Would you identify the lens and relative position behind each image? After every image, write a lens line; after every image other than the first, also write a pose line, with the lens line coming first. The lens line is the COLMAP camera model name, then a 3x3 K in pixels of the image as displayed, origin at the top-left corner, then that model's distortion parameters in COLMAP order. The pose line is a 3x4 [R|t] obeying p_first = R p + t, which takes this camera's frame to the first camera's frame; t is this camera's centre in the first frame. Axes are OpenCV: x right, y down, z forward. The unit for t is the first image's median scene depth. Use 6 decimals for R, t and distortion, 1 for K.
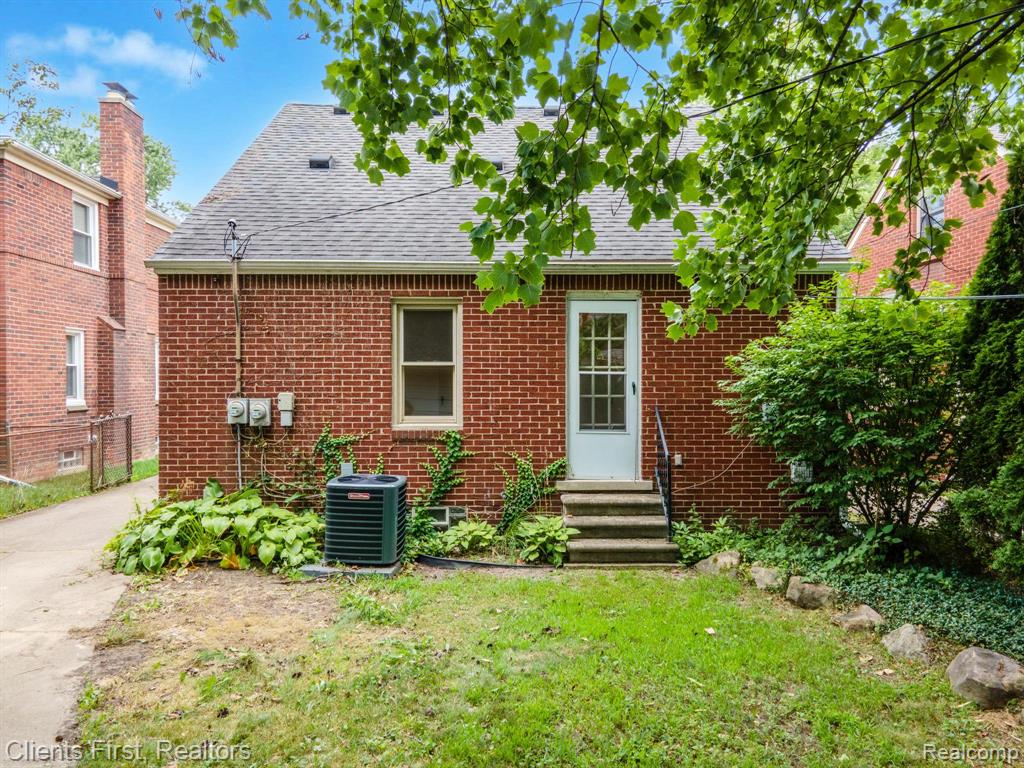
lens RADIAL K [[749.2, 0, 512.0], [0, 749.2, 384.0], [0, 0, 1]] dist [0.049980, -0.001361]
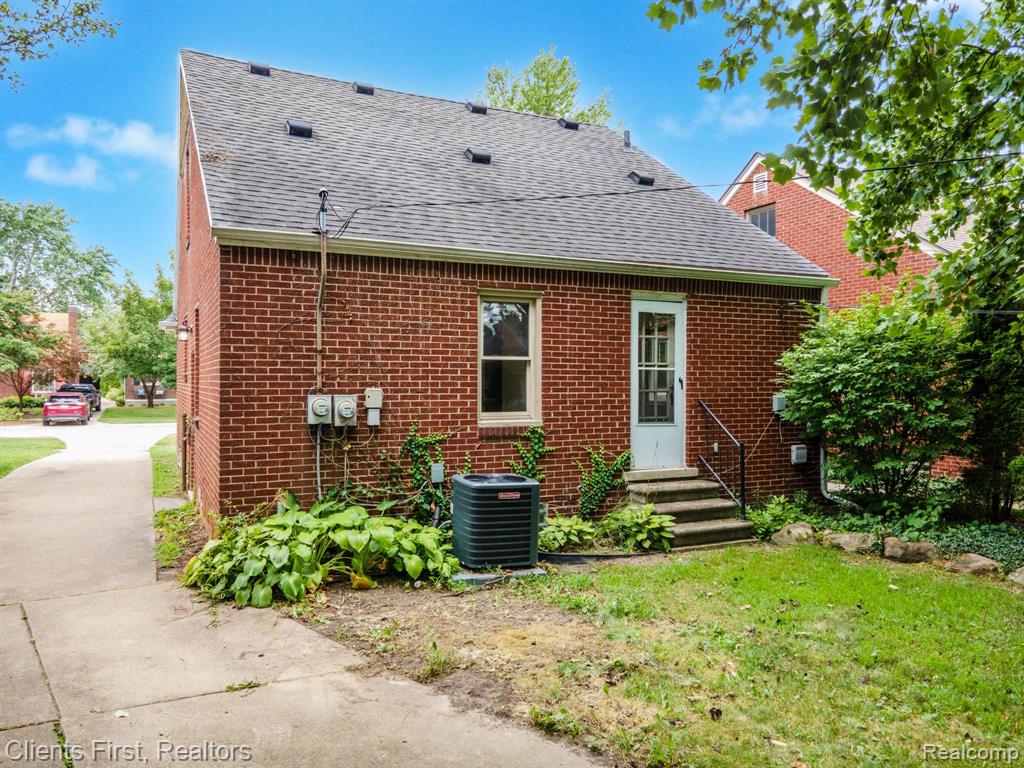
lens RADIAL K [[749.2, 0, 512.0], [0, 749.2, 384.0], [0, 0, 1]] dist [0.049980, -0.001361]
pose [[0.905317, -0.000572, 0.424736, -0.527013], [0.000828, 1.000000, -0.000418, 0.006955], [-0.424735, 0.000730, 0.905317, 0.120896]]
